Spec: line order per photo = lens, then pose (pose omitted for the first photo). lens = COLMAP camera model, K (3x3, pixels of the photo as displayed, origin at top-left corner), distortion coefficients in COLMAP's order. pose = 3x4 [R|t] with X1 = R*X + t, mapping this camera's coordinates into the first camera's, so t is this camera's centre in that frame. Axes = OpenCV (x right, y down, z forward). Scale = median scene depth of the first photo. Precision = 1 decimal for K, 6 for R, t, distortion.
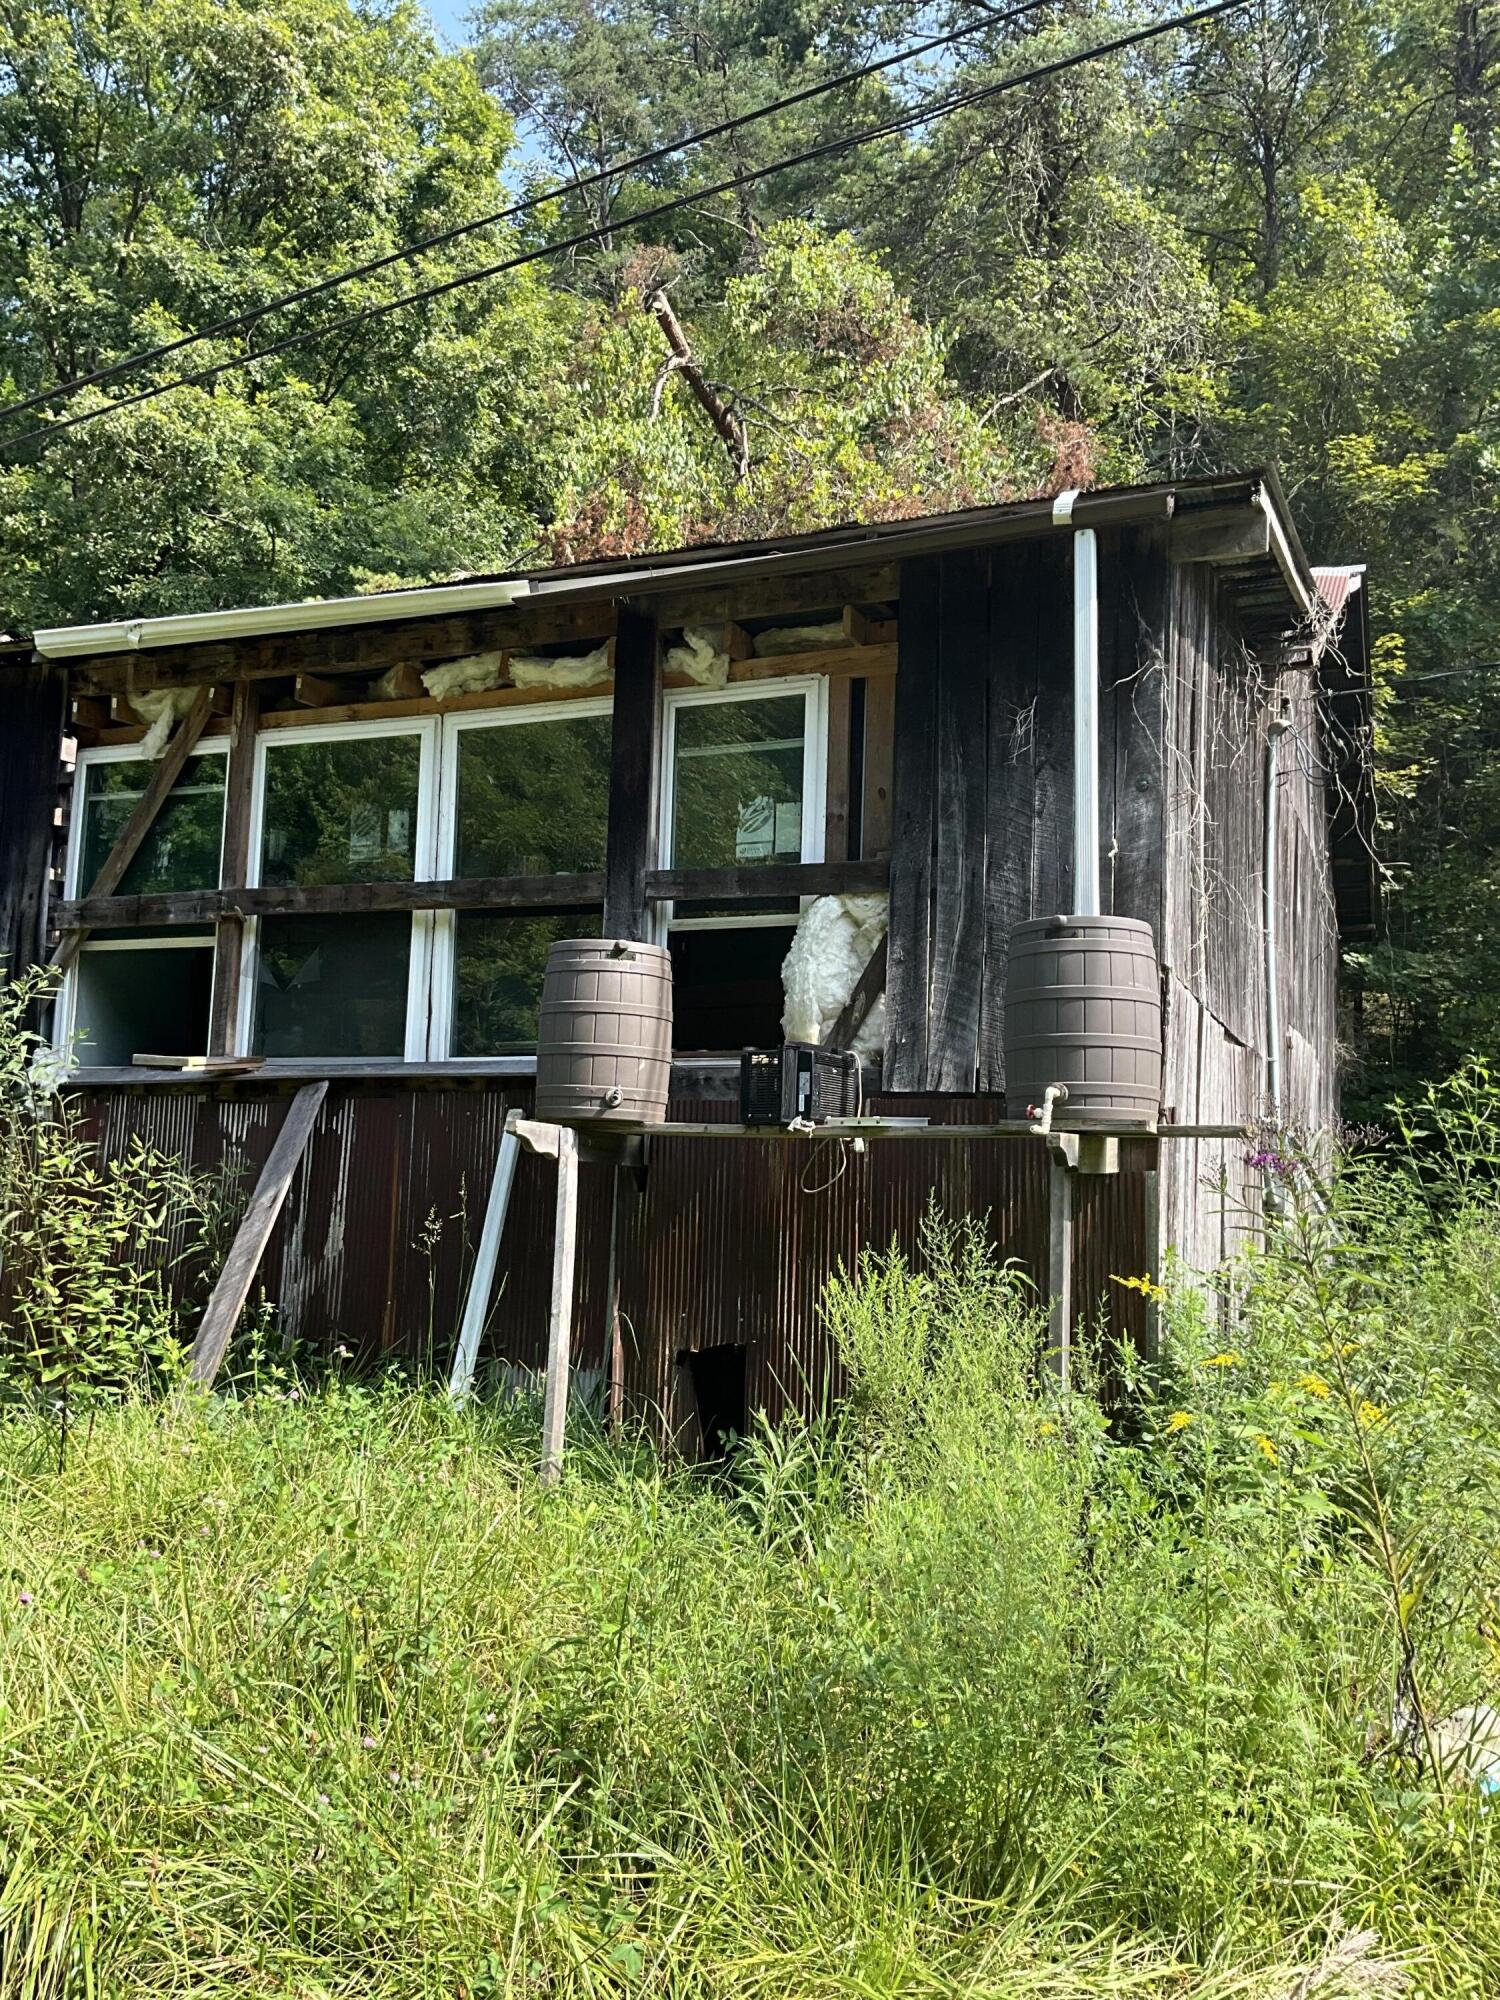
lens RADIAL K [[1662.6, 0, 754.1], [0, 1662.6, 1007.4], [0, 0, 1]] dist [0.129051, -0.275914]
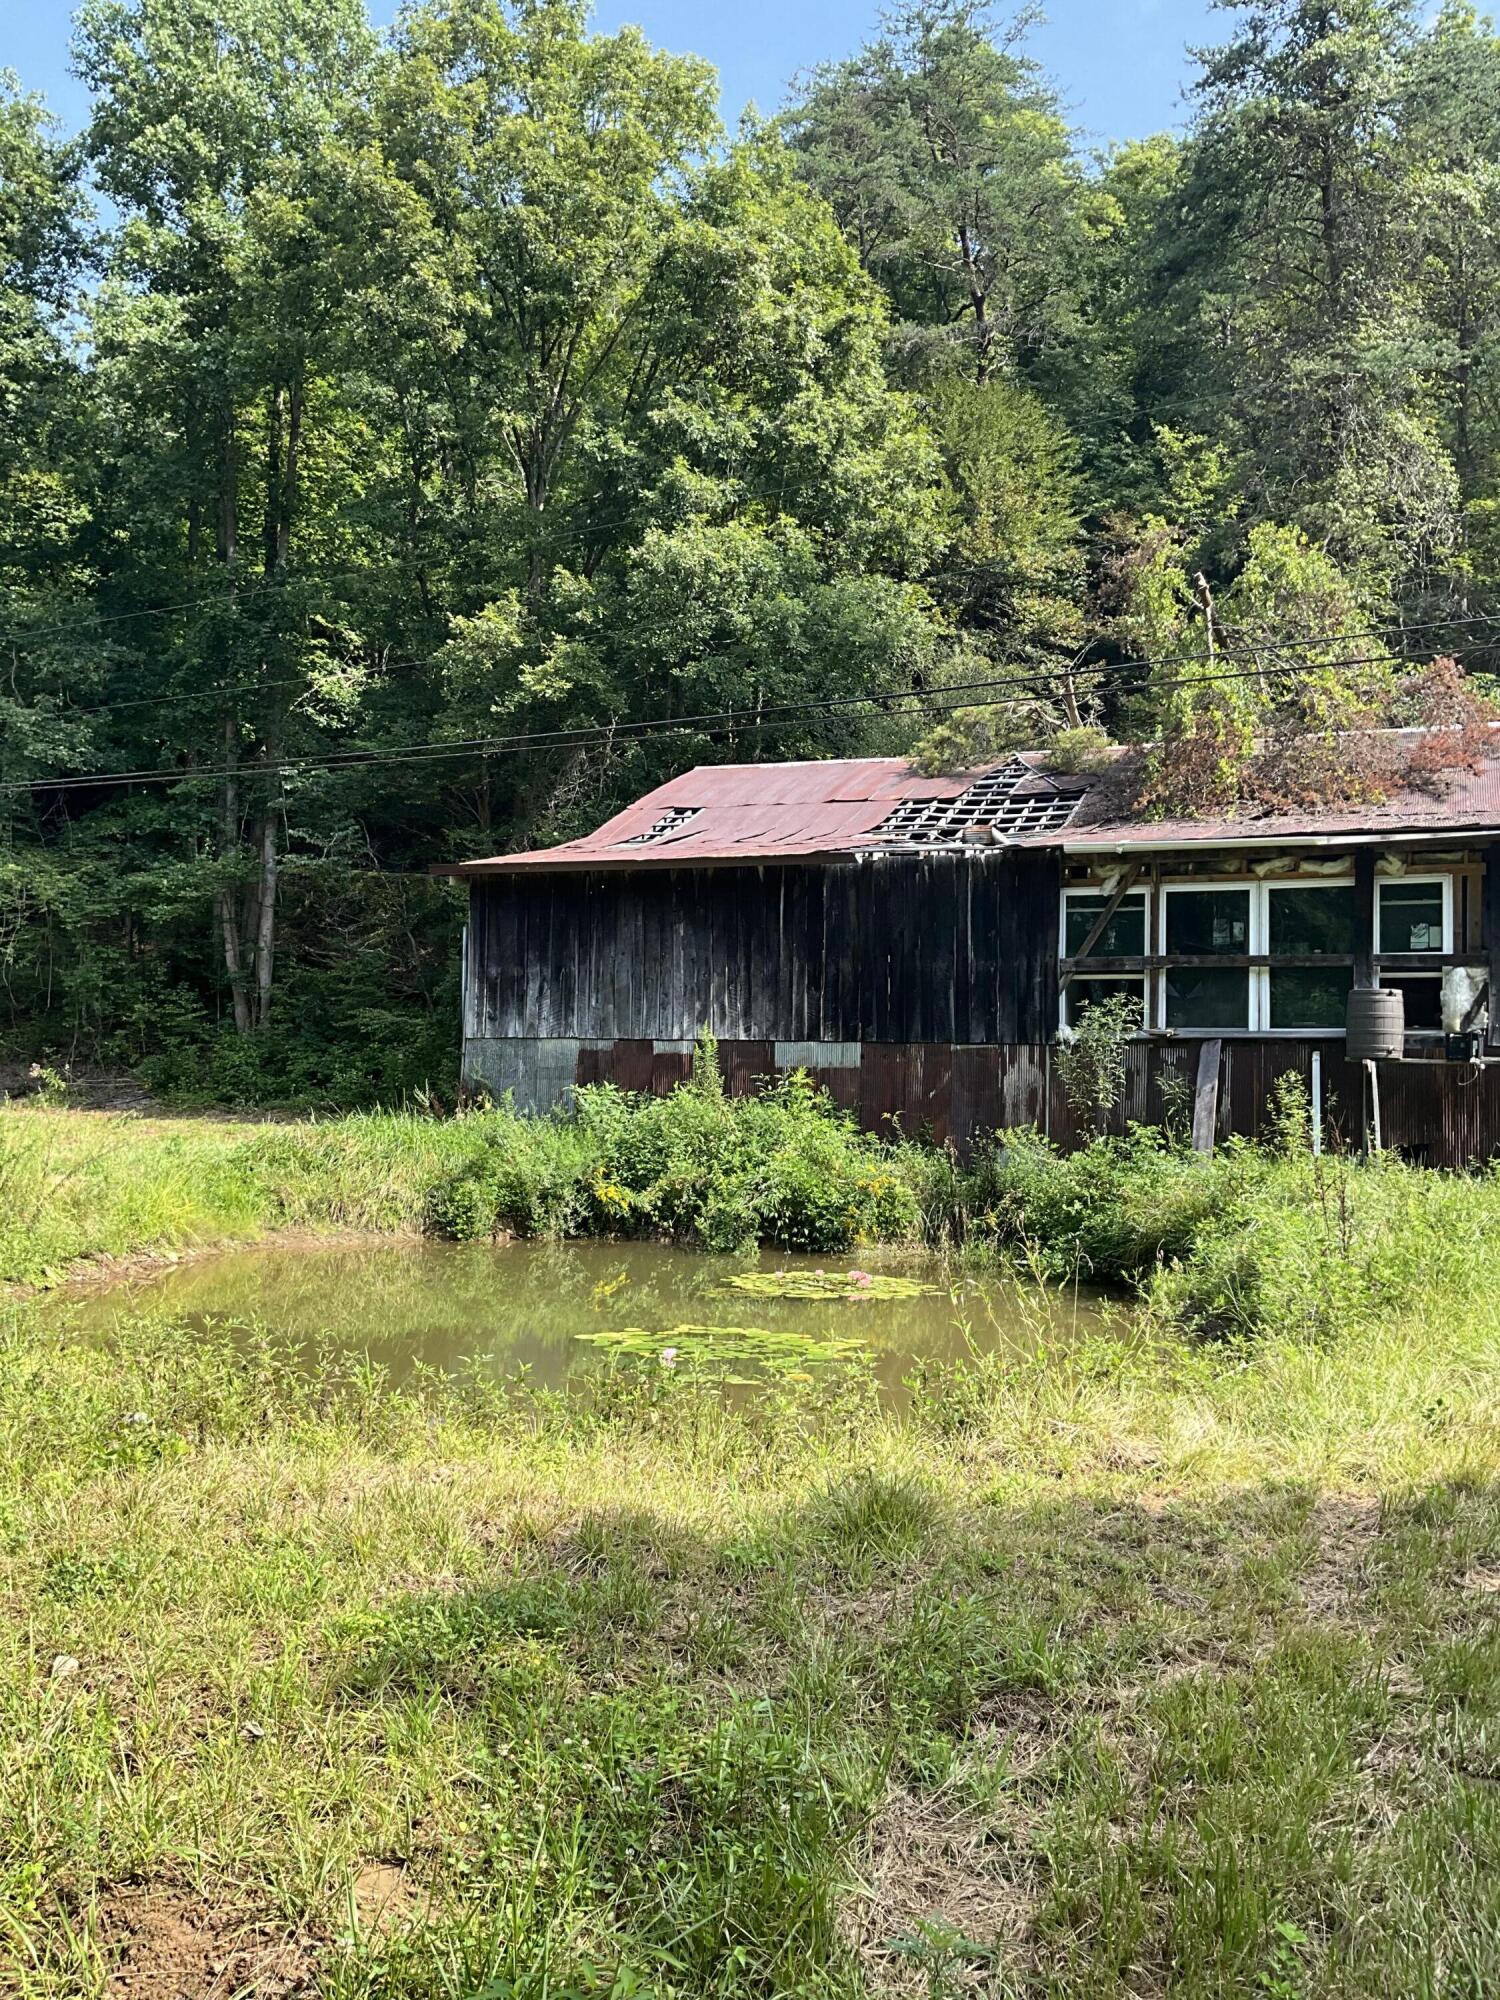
lens RADIAL K [[1662.6, 0, 754.1], [0, 1662.6, 1007.4], [0, 0, 1]] dist [0.129051, -0.275914]
pose [[0.999934, -0.010157, -0.005351, -0.890215], [0.010521, 0.997274, 0.073027, -0.179921], [0.004595, -0.073078, 0.997316, -1.364517]]
